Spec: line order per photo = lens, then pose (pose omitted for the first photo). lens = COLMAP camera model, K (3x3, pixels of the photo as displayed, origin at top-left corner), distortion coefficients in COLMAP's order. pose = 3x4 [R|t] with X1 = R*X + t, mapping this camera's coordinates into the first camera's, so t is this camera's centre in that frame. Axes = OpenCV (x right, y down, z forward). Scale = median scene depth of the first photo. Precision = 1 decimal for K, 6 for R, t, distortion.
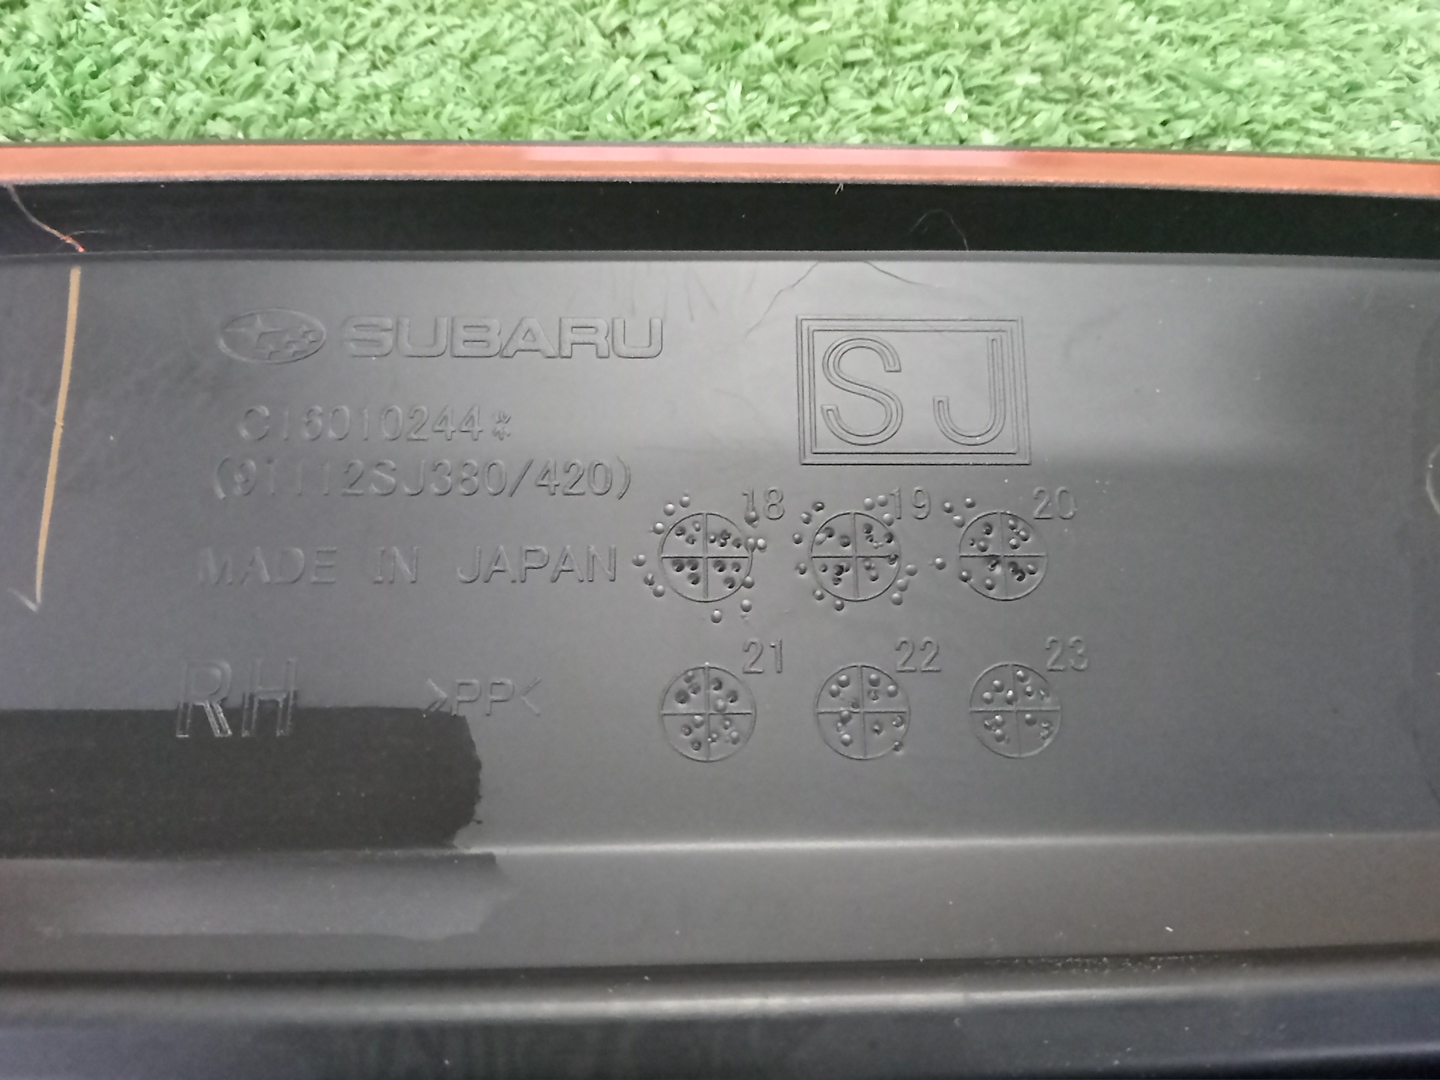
lens RADIAL K [[420.8, 0, 725.3], [0, 420.8, 550.8], [0, 0, 1]] dist [0.004467, -0.001350]
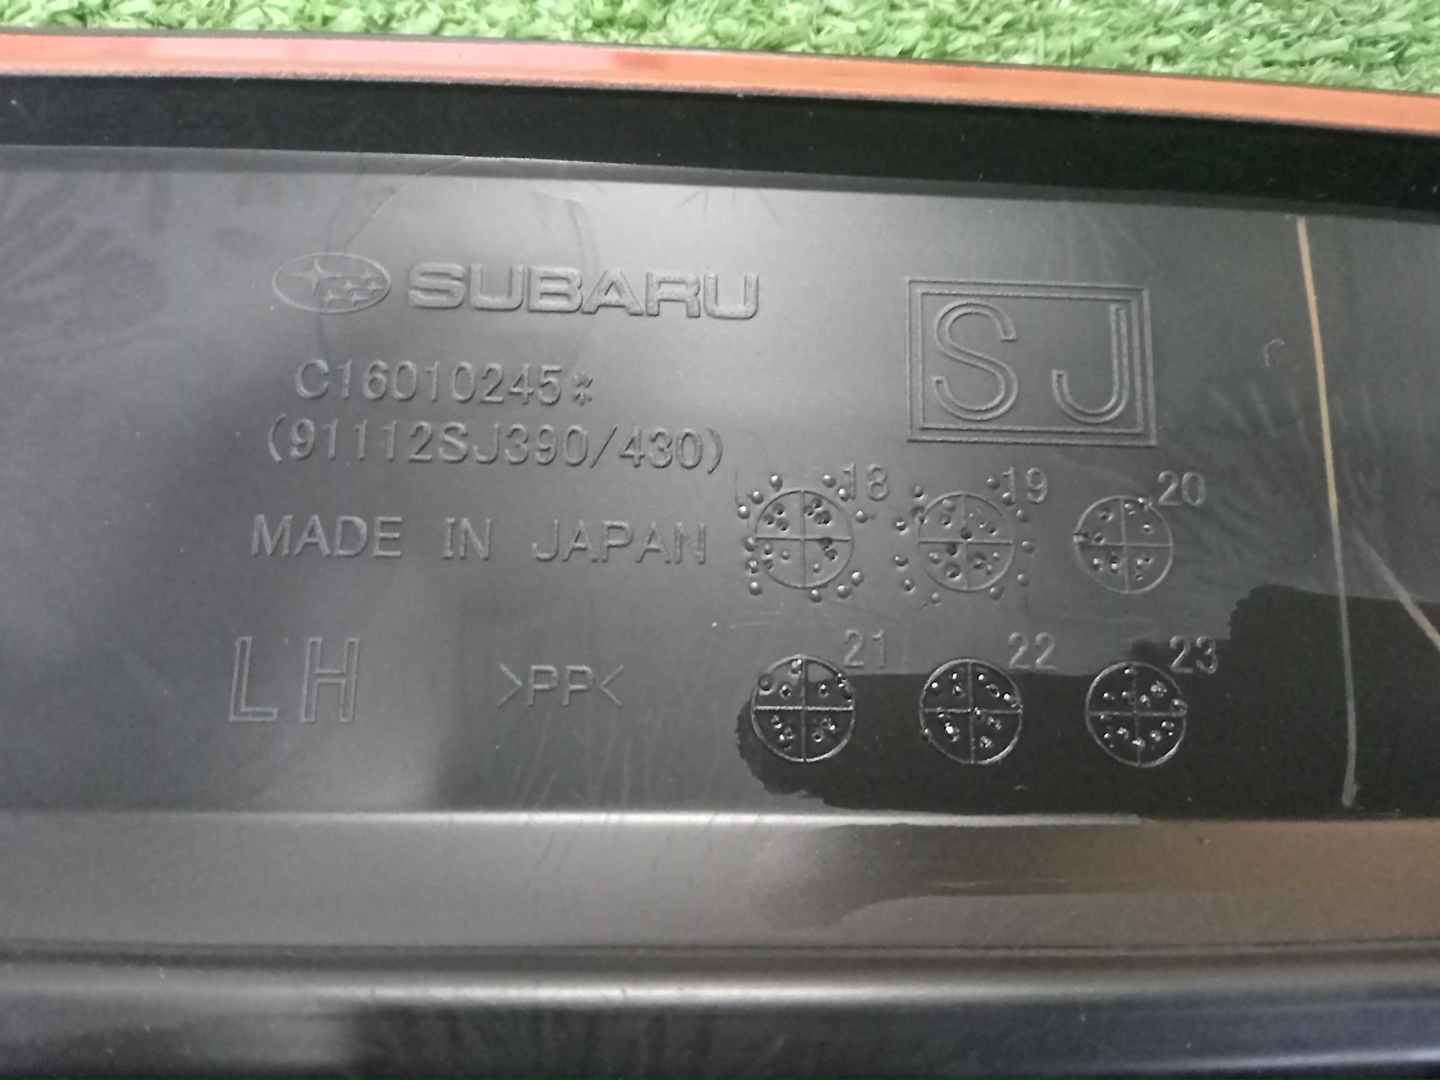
lens RADIAL K [[420.8, 0, 714.6], [0, 420.8, 529.5], [0, 0, 1]] dist [0.004467, -0.001350]
pose [[0.999667, 0.025689, 0.002512, -0.244704], [-0.025731, 0.999497, 0.018512, -0.018404], [-0.002035, -0.018570, 0.999825, 0.087041]]
